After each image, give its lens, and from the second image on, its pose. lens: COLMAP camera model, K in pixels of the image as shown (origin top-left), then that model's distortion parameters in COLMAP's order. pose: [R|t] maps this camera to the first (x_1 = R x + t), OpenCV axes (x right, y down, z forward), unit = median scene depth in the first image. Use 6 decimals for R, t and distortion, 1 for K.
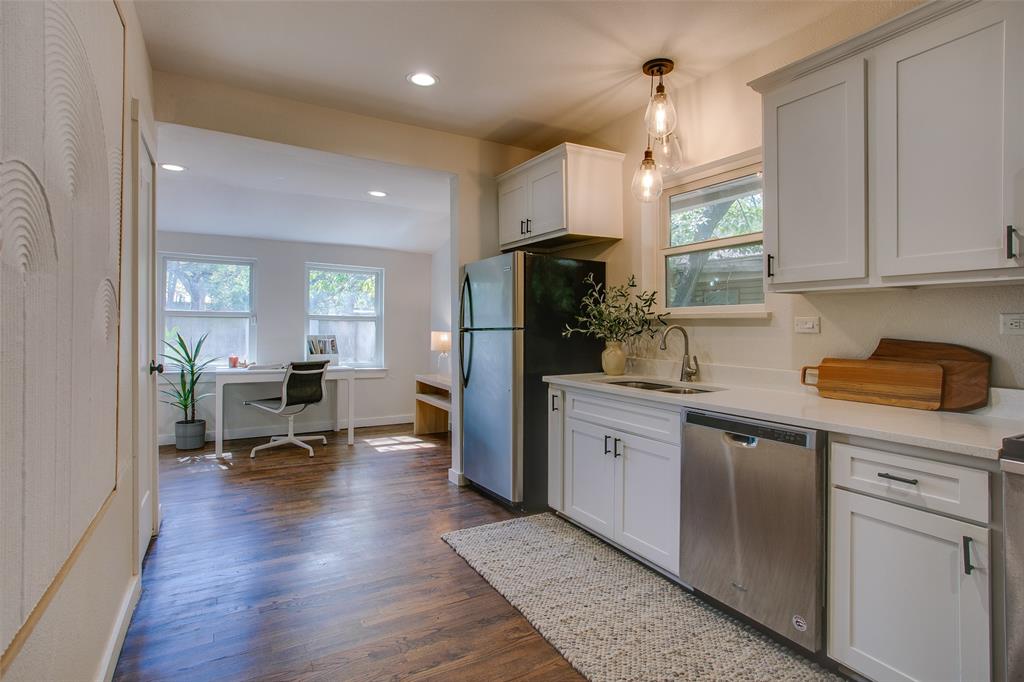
lens RADIAL K [[505.7, 0, 513.4], [0, 505.7, 323.8], [0, 0, 1]] dist [-0.029553, 0.011173]
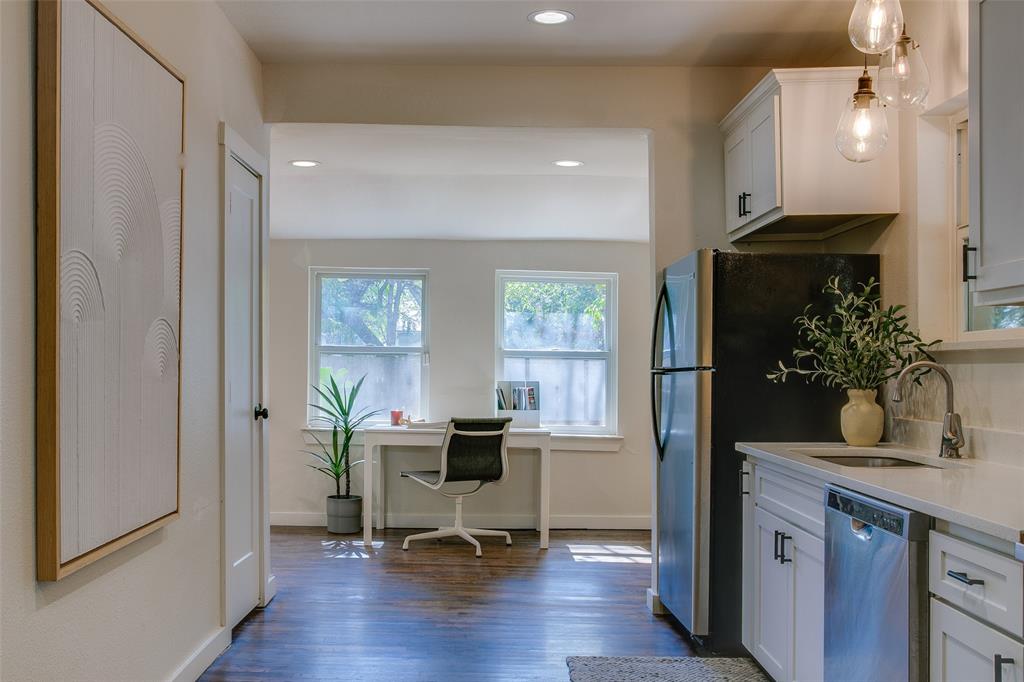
lens RADIAL K [[1025.5, 0, 463.1], [0, 1025.5, 367.7], [0, 0, 1]] dist [-0.023384, 0.000000]
pose [[0.848576, 0.000017, -0.529074, 0.324218], [-0.000067, 1.000000, -0.000075, 0.006626], [0.529074, 0.000099, 0.848576, -0.200052]]
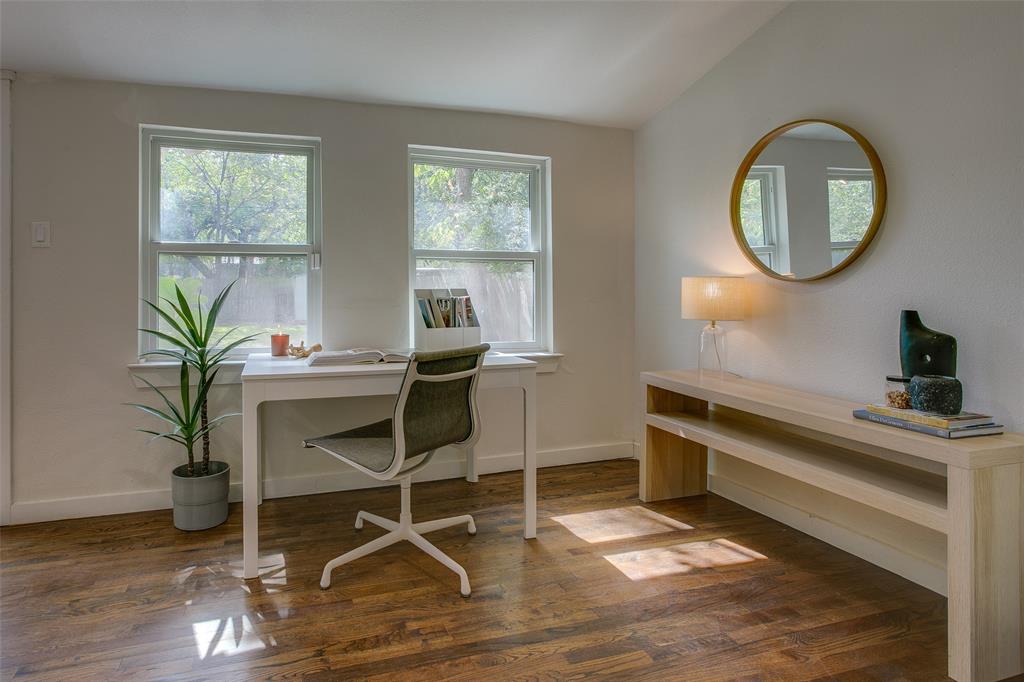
lens RADIAL K [[544.6, 0, 430.9], [0, 544.6, 280.0], [0, 0, 1]] dist [-0.044354, 0.016927]
pose [[0.970875, -0.016186, -0.239039, -0.328777], [0.014568, 0.999857, -0.008537, 0.023147], [0.239143, 0.004806, 0.970972, 0.594903]]
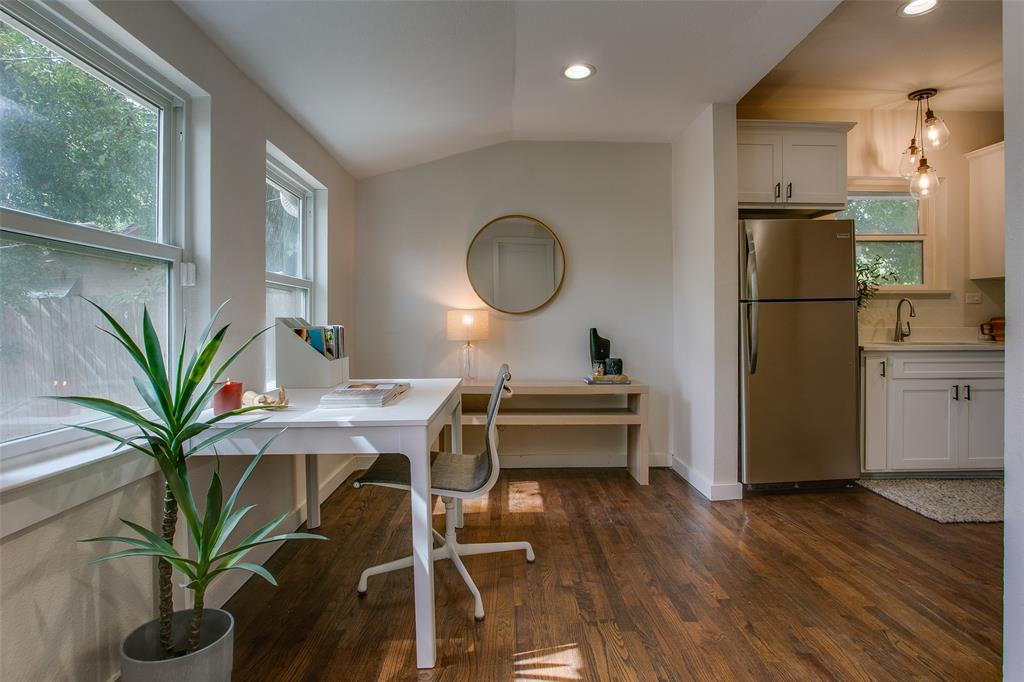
lens RADIAL K [[544.6, 0, 522.6], [0, 544.6, 319.7], [0, 0, 1]] dist [-0.044354, 0.016927]
pose [[0.499694, -0.007807, 0.866167, -0.878429], [0.003597, 0.999969, 0.006937, 0.029499], [-0.866194, -0.000351, 0.499707, 0.762232]]
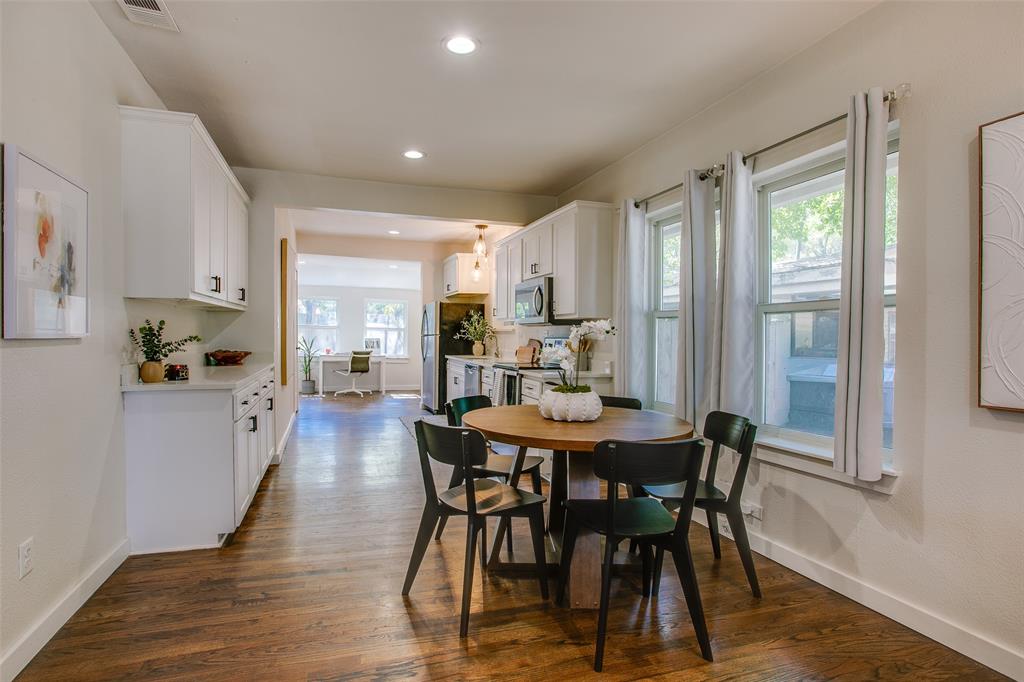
lens RADIAL K [[505.7, 0, 483.4], [0, 505.7, 344.5], [0, 0, 1]] dist [-0.029553, 0.011173]
pose [[0.972291, 0.012468, -0.233441, 0.552729], [-0.007360, 0.999714, 0.022738, -0.000498], [0.233658, -0.020390, 0.972105, -0.869165]]
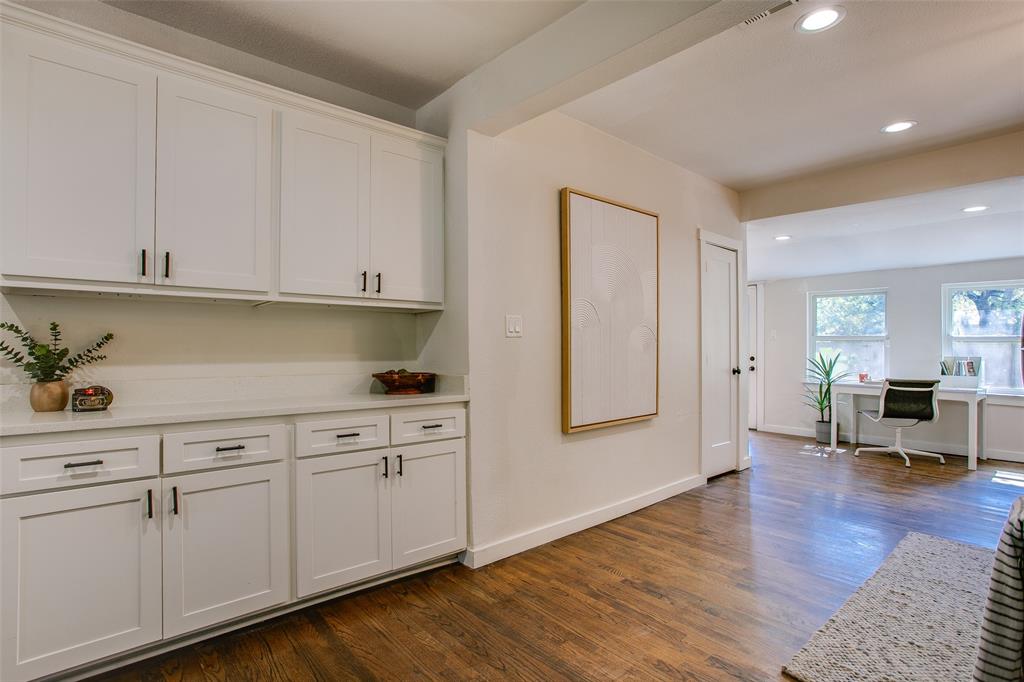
lens RADIAL K [[505.7, 0, 502.5], [0, 505.7, 343.6], [0, 0, 1]] dist [-0.029553, 0.011173]
pose [[0.179107, -0.012954, -0.983744, 0.509668], [0.001813, 0.999916, -0.012837, 0.010268], [0.983828, 0.000516, 0.179115, -0.053649]]
